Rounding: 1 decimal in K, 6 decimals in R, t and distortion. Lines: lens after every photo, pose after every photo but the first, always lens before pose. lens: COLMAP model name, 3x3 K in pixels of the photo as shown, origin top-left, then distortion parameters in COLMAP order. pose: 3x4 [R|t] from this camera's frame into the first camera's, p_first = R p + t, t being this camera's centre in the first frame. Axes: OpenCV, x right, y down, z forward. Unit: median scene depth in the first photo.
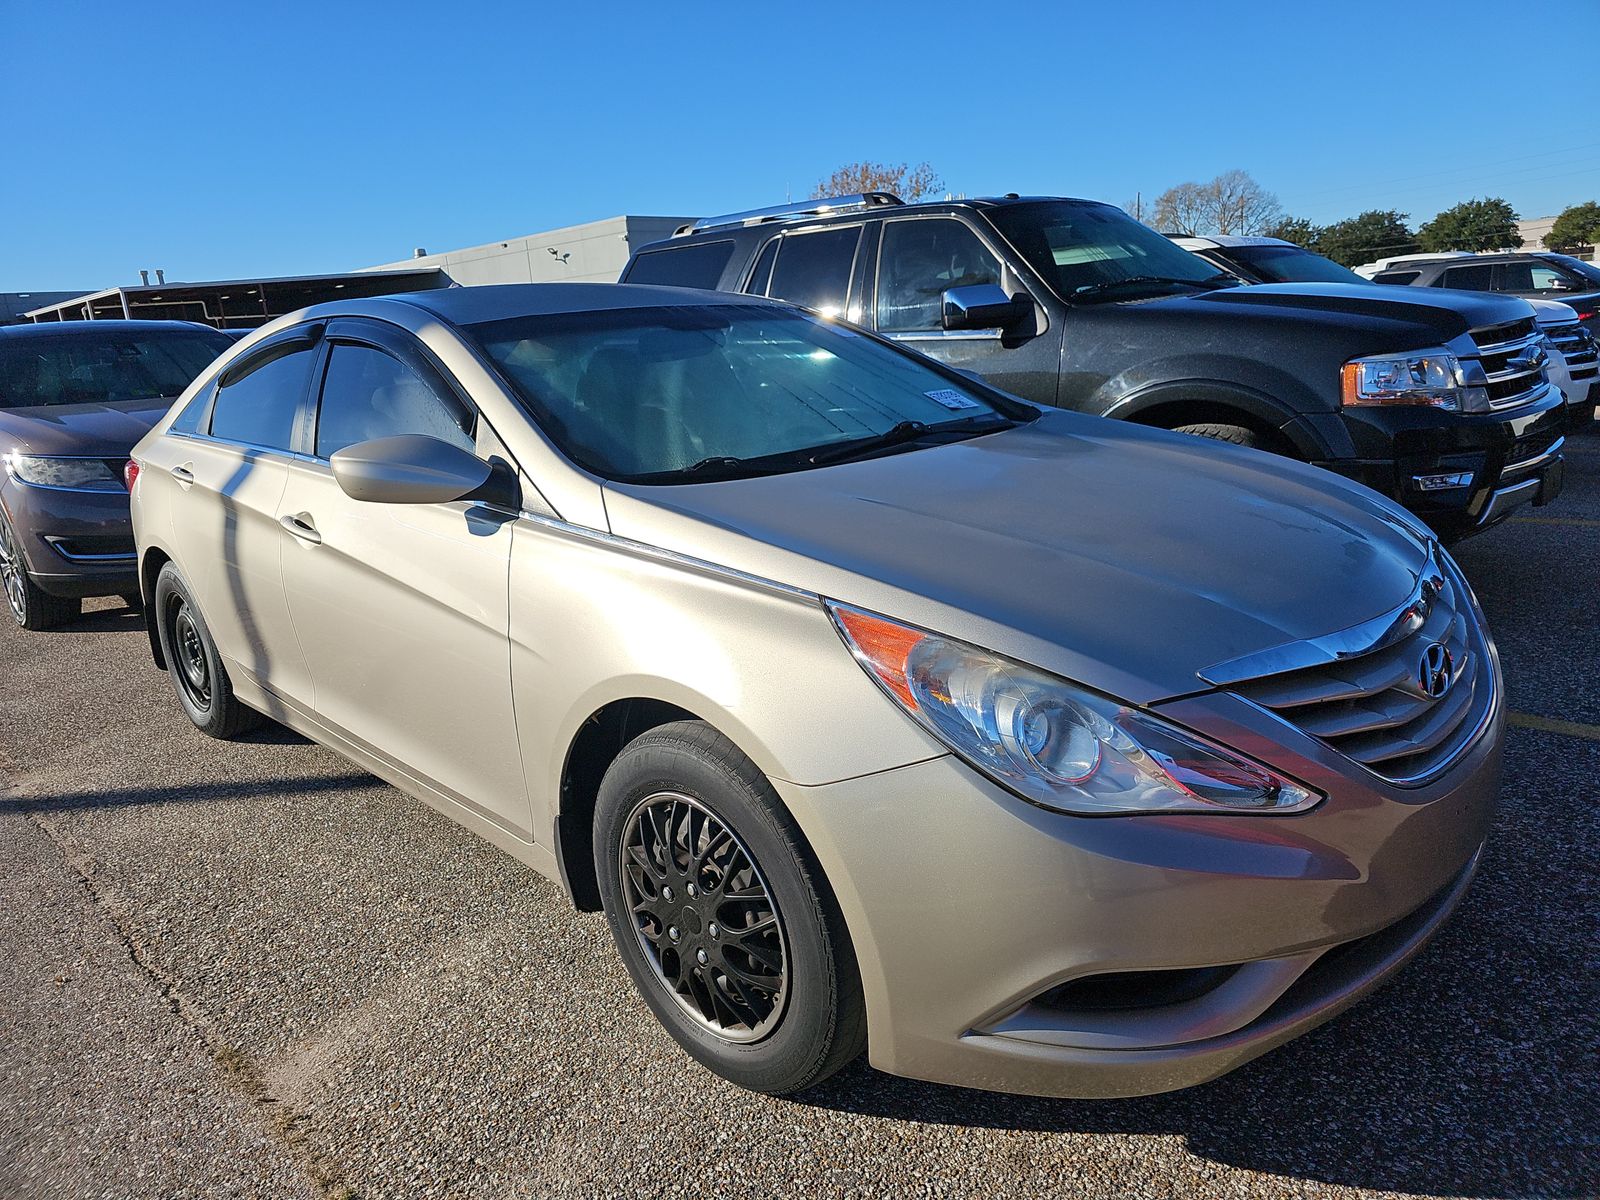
lens RADIAL K [[1086.7, 0, 800.6], [0, 1086.7, 599.8], [0, 0, 1]] dist [0.012394, -0.008187]
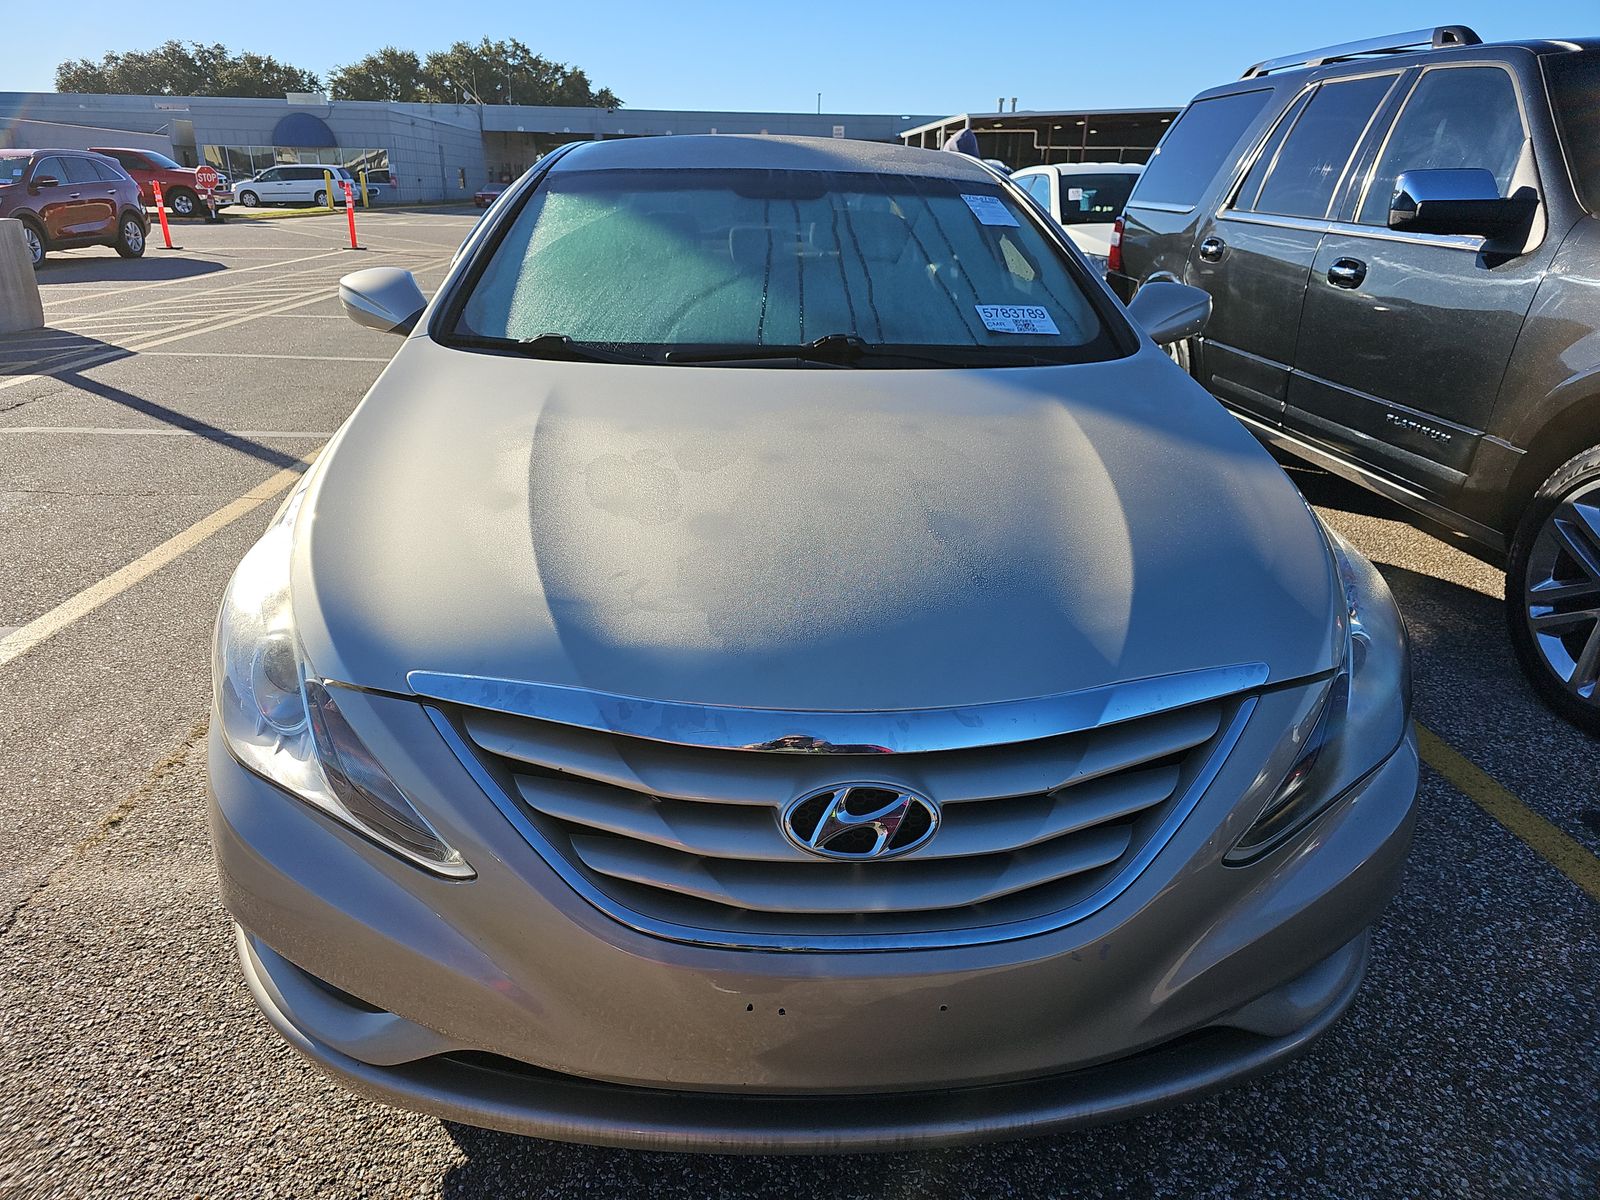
lens RADIAL K [[1086.7, 0, 800.2], [0, 1086.7, 599.0], [0, 0, 1]] dist [0.012394, -0.008187]
pose [[0.716638, 0.317821, -0.620822, 0.316231], [-0.231485, 0.948067, 0.218137, -0.069944], [0.657909, -0.012614, 0.752991, 0.165490]]
